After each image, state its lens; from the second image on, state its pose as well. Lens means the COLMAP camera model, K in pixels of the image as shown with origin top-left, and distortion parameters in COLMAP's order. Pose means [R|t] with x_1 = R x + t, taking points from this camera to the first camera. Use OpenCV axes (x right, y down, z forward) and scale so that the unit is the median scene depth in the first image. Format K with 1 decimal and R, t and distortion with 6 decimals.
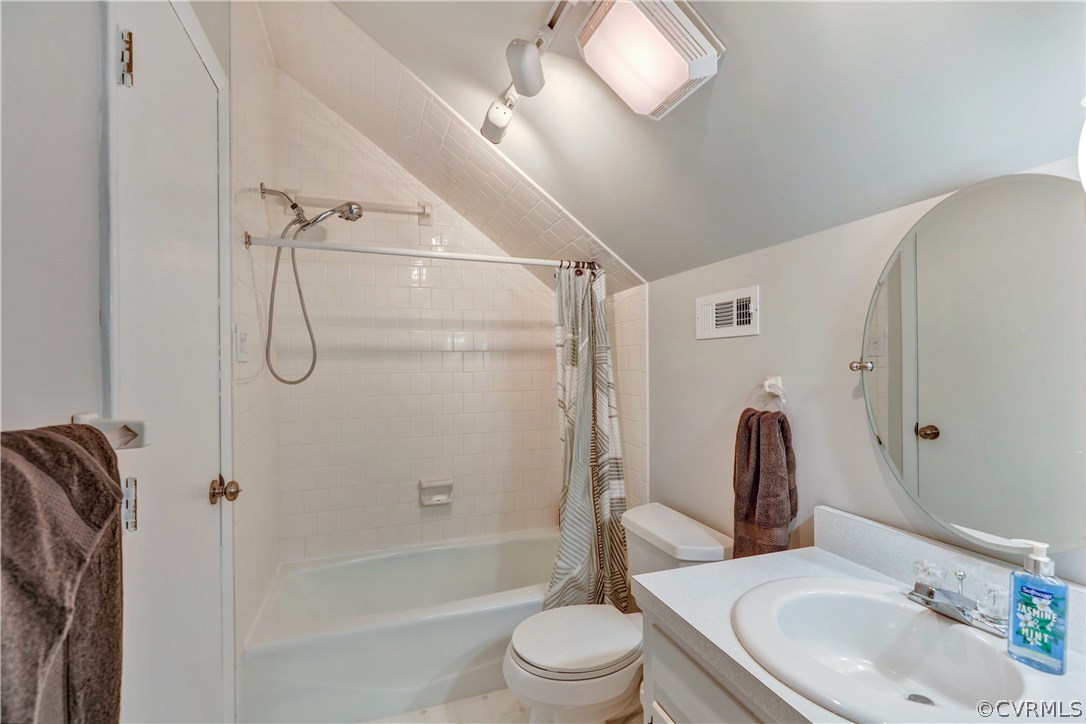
lens RADIAL K [[511.3, 0, 543.6], [0, 511.3, 363.7], [0, 0, 1]] dist [-0.002618, 0.000742]
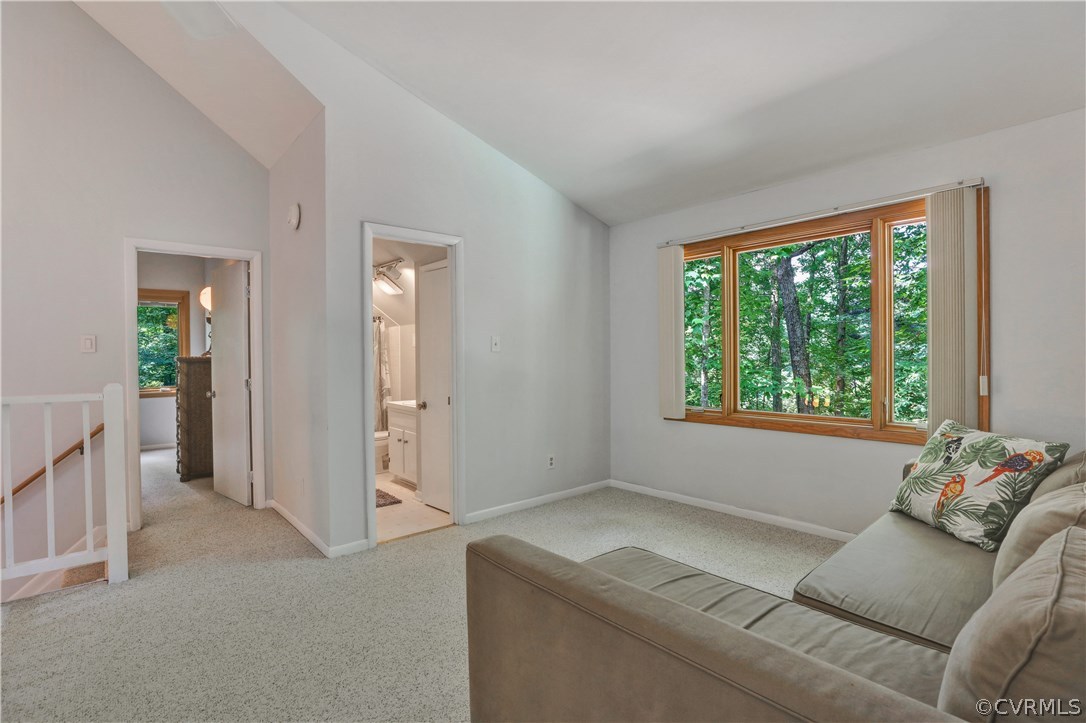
lens RADIAL K [[511.3, 0, 546.4], [0, 511.3, 359.2], [0, 0, 1]] dist [-0.002618, 0.000742]
pose [[0.924948, -0.001510, 0.380091, -0.119363], [0.000104, 0.999993, 0.003720, 0.015932], [-0.380094, -0.003402, 0.924942, -1.884593]]
